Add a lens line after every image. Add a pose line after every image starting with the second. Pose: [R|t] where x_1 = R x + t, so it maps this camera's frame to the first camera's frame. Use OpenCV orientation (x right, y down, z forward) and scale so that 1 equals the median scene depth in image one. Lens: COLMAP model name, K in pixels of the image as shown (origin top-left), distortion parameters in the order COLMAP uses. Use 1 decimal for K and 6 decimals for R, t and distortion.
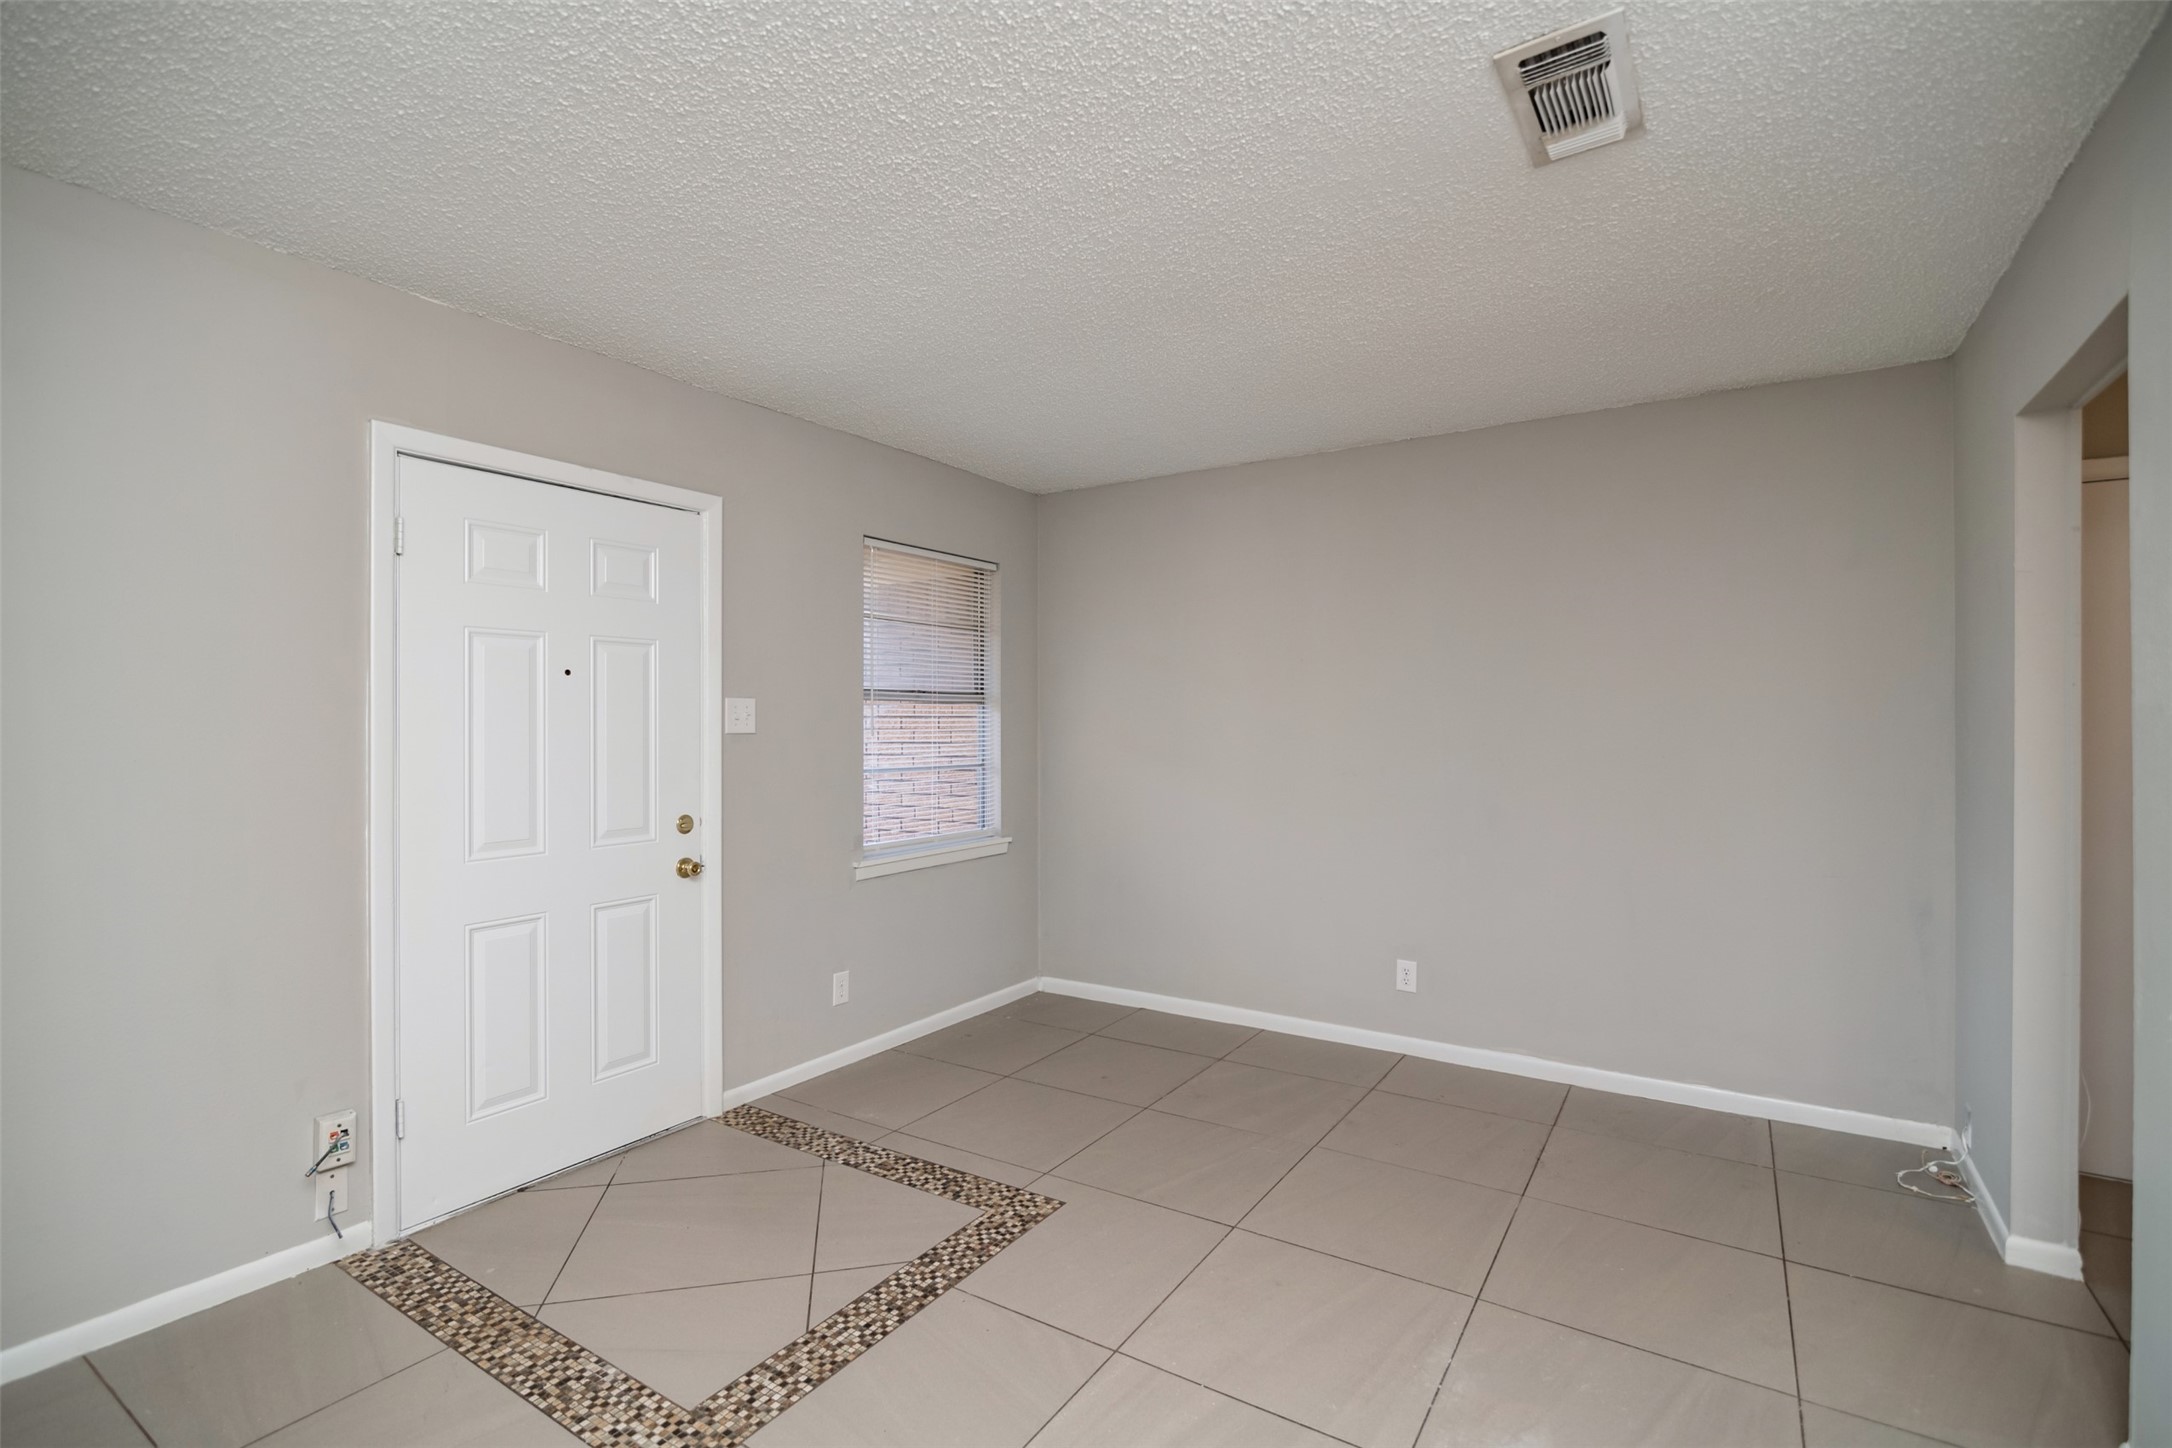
lens RADIAL K [[994.6, 0, 1080.8], [0, 994.6, 720.5], [0, 0, 1]] dist [-0.014641, 0.001073]
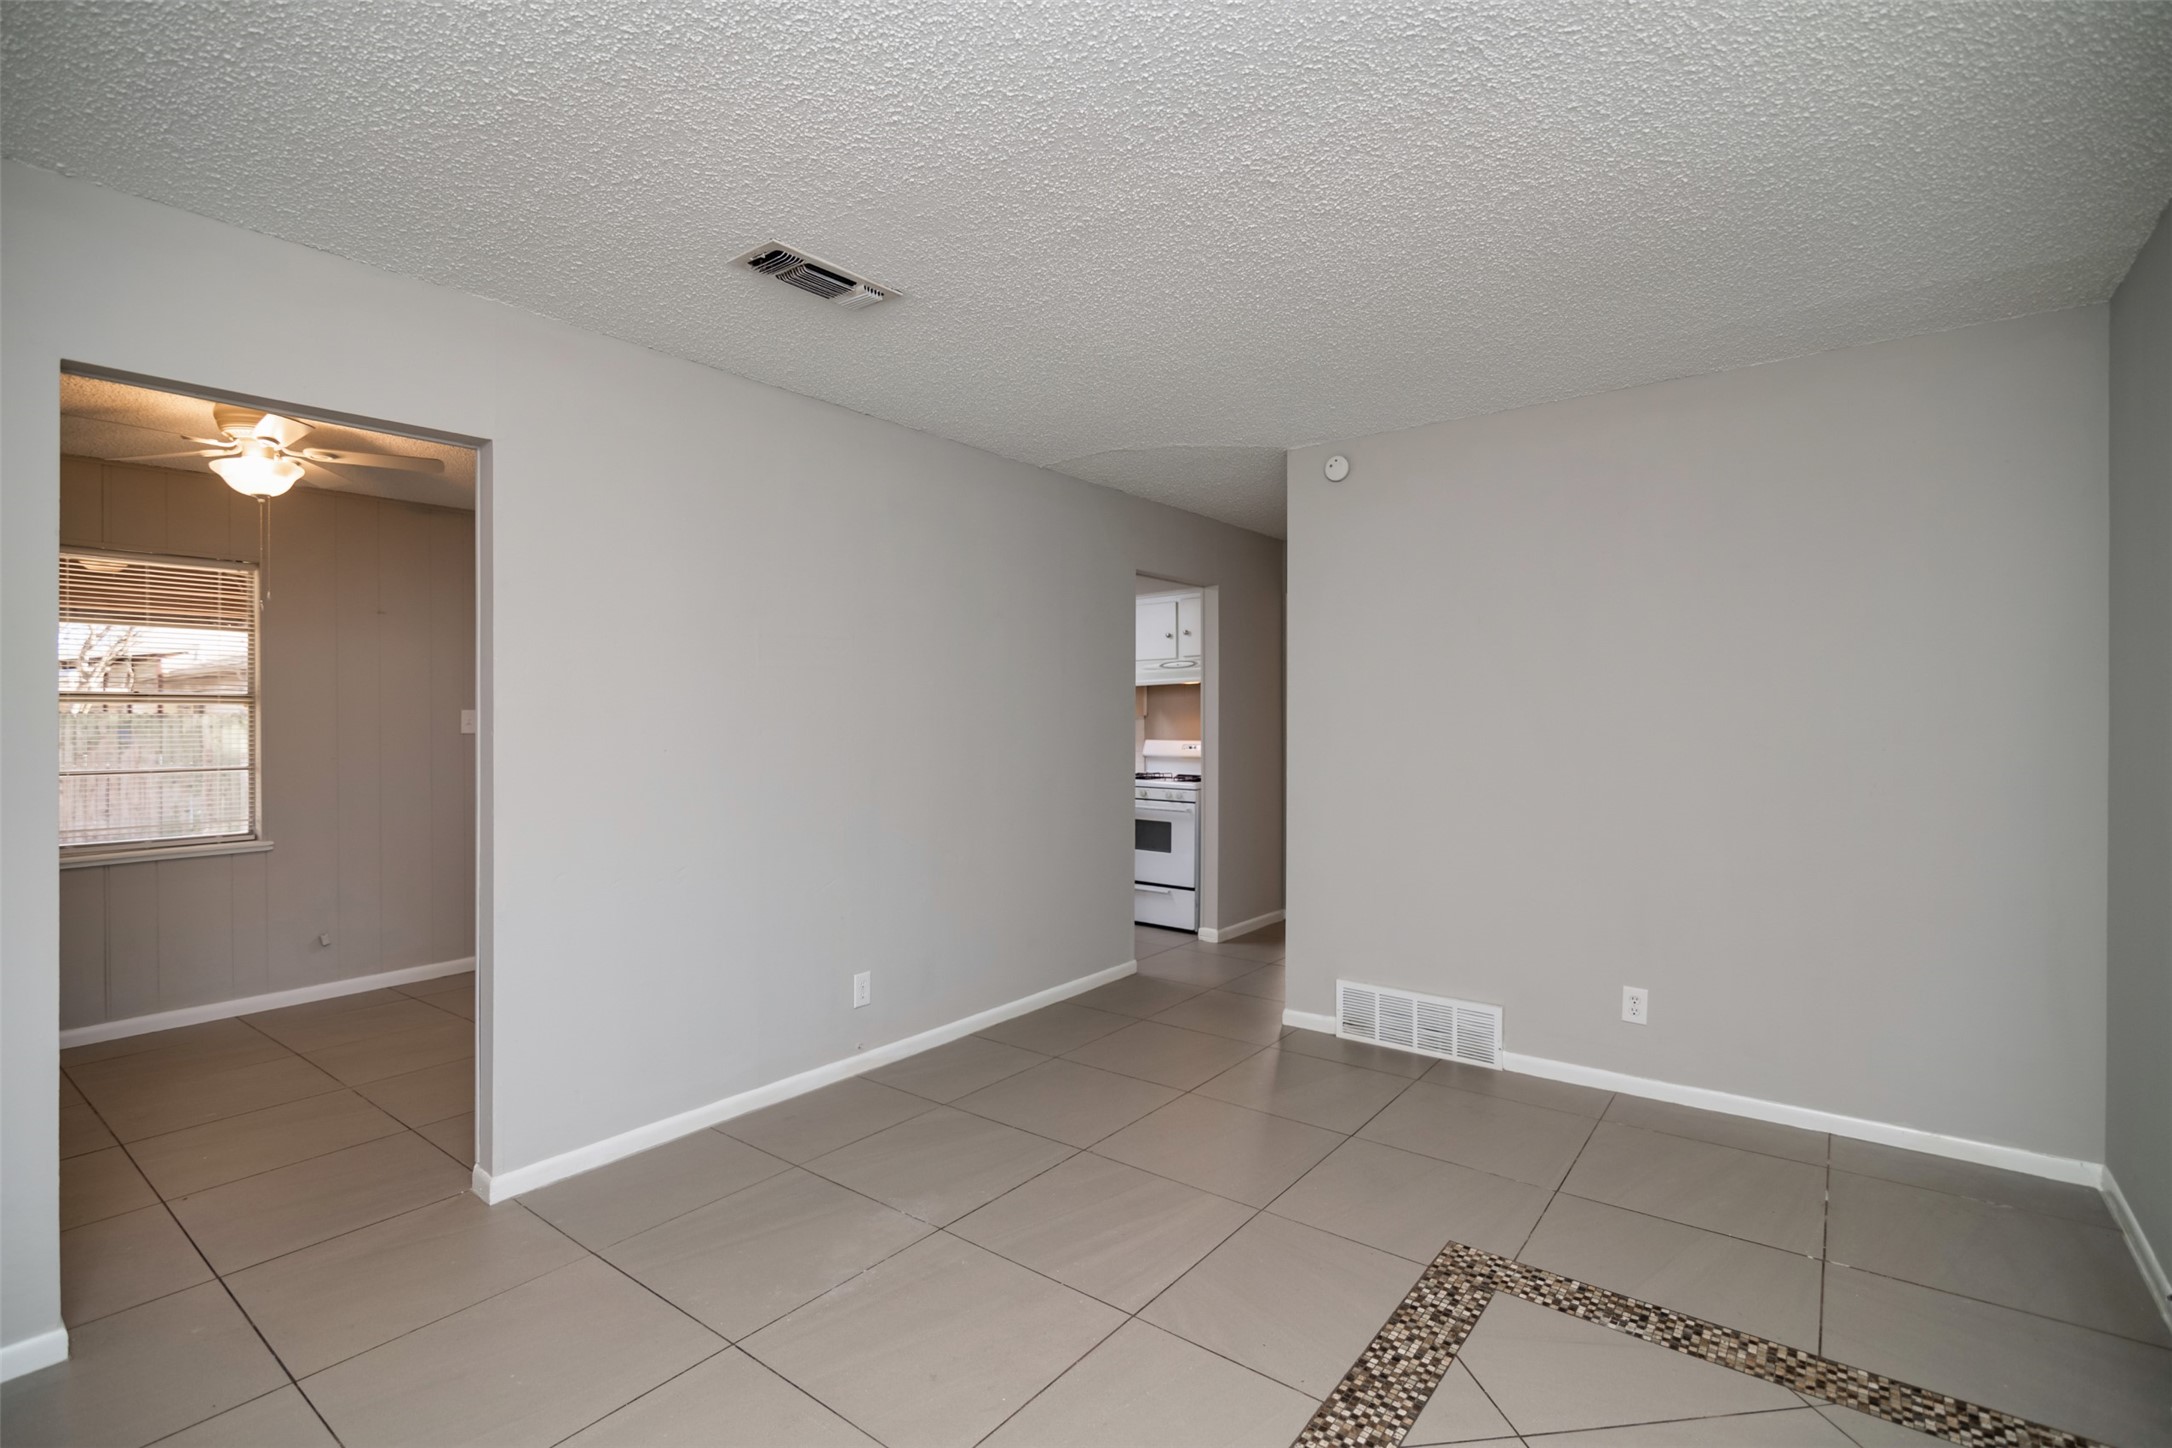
lens RADIAL K [[994.6, 0, 1080.8], [0, 994.6, 720.5], [0, 0, 1]] dist [-0.014641, 0.001073]
pose [[-0.996010, 0.002121, 0.089220, -0.003322], [0.003031, 0.999945, 0.010064, -0.001328], [-0.089193, 0.010294, -0.995961, 1.676053]]
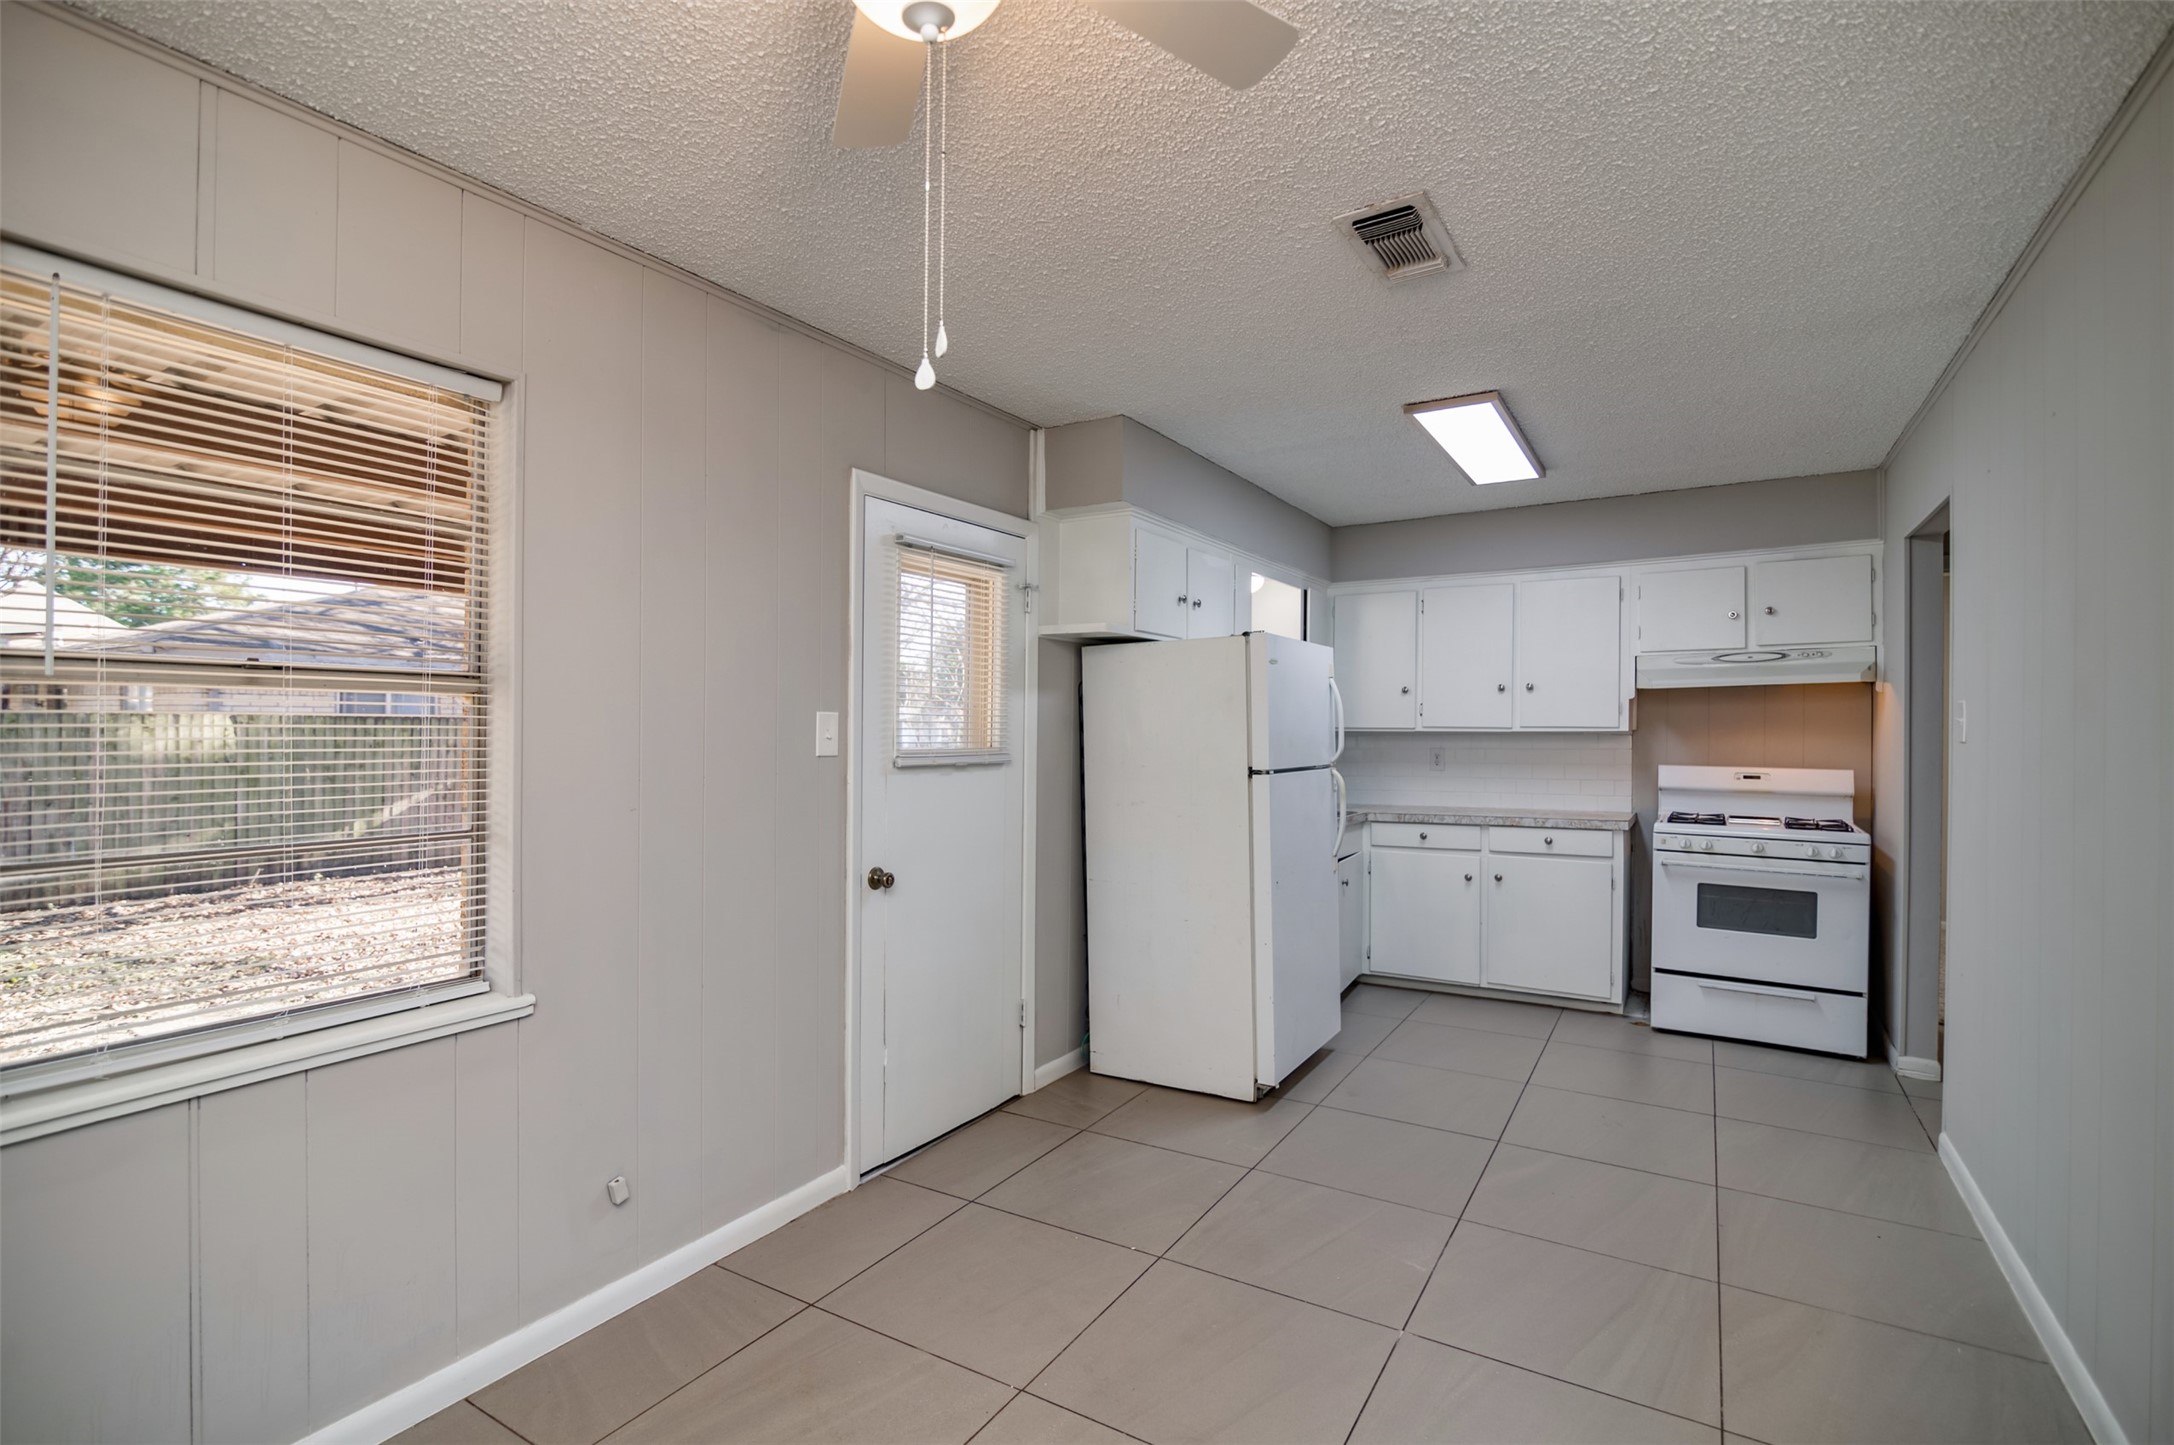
lens RADIAL K [[1044.2, 0, 1087.0], [0, 1044.2, 722.5], [0, 0, 1]] dist [-0.000468, 0.000218]
pose [[-0.998942, -0.004043, -0.045805, 0.039920], [-0.003876, 0.999986, -0.003735, -0.000991], [0.045819, -0.003553, -0.998943, 1.648769]]
